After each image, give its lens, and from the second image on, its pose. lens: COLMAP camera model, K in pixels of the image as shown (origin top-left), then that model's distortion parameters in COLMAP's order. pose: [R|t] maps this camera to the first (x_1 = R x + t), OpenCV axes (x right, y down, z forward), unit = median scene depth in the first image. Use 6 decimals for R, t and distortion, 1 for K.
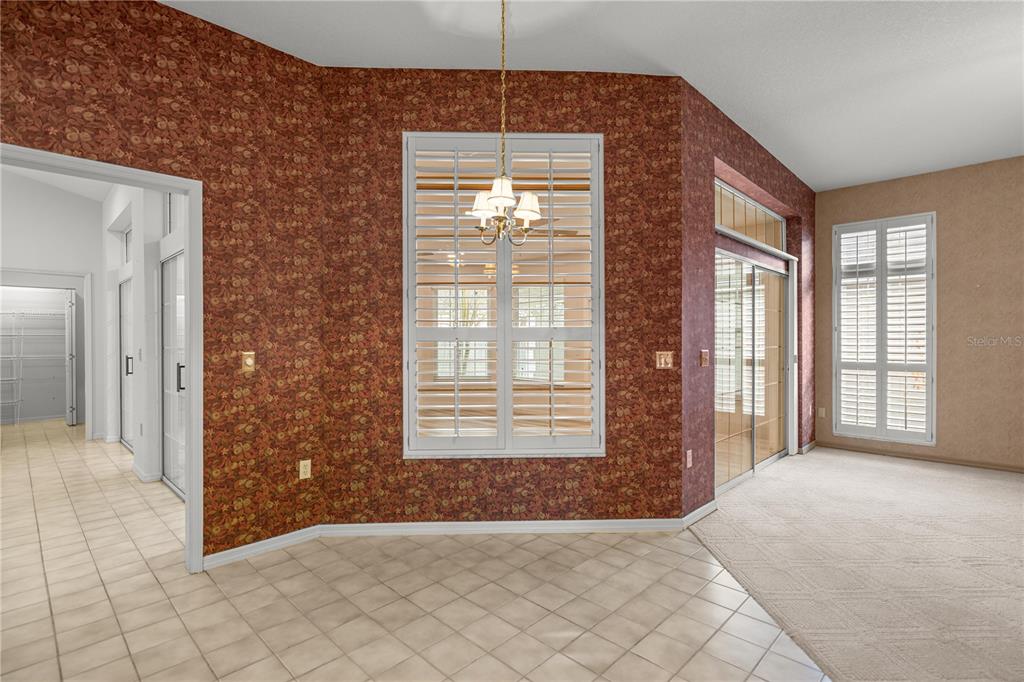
lens RADIAL K [[496.1, 0, 516.6], [0, 496.1, 336.9], [0, 0, 1]] dist [-0.001001, -0.000360]
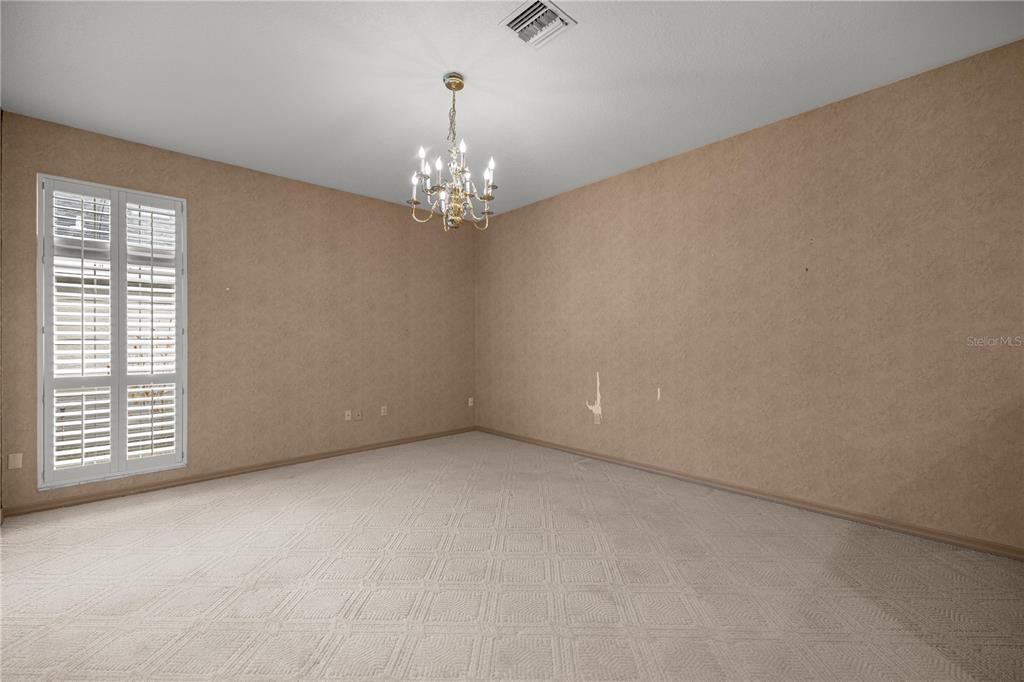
lens RADIAL K [[433.1, 0, 510.9], [0, 433.1, 343.0], [0, 0, 1]] dist [-0.000611, -0.000256]
pose [[0.022649, -0.002641, 0.999740, 0.087079], [0.000672, 0.999996, 0.002626, 0.000012], [-0.999743, 0.000612, 0.022650, 0.399221]]
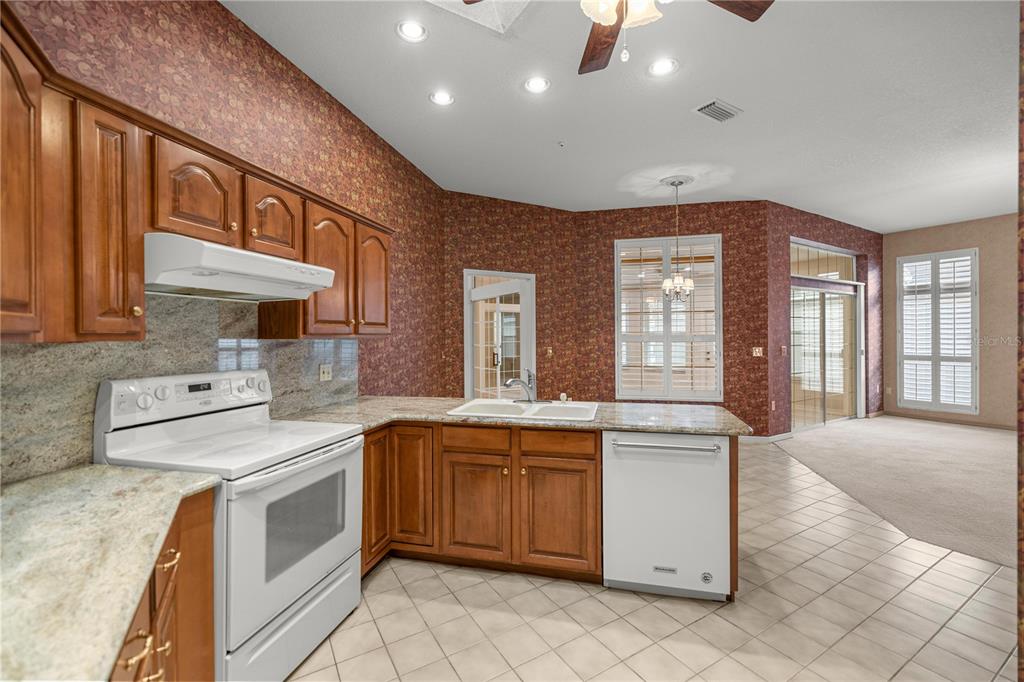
lens RADIAL K [[433.1, 0, 506.6], [0, 433.1, 336.3], [0, 0, 1]] dist [-0.000611, -0.000256]
pose [[0.964906, -0.004750, -0.262553, -0.118223], [0.006022, 0.999974, 0.004041, -0.015063], [0.262527, -0.005481, 0.964909, -0.522427]]
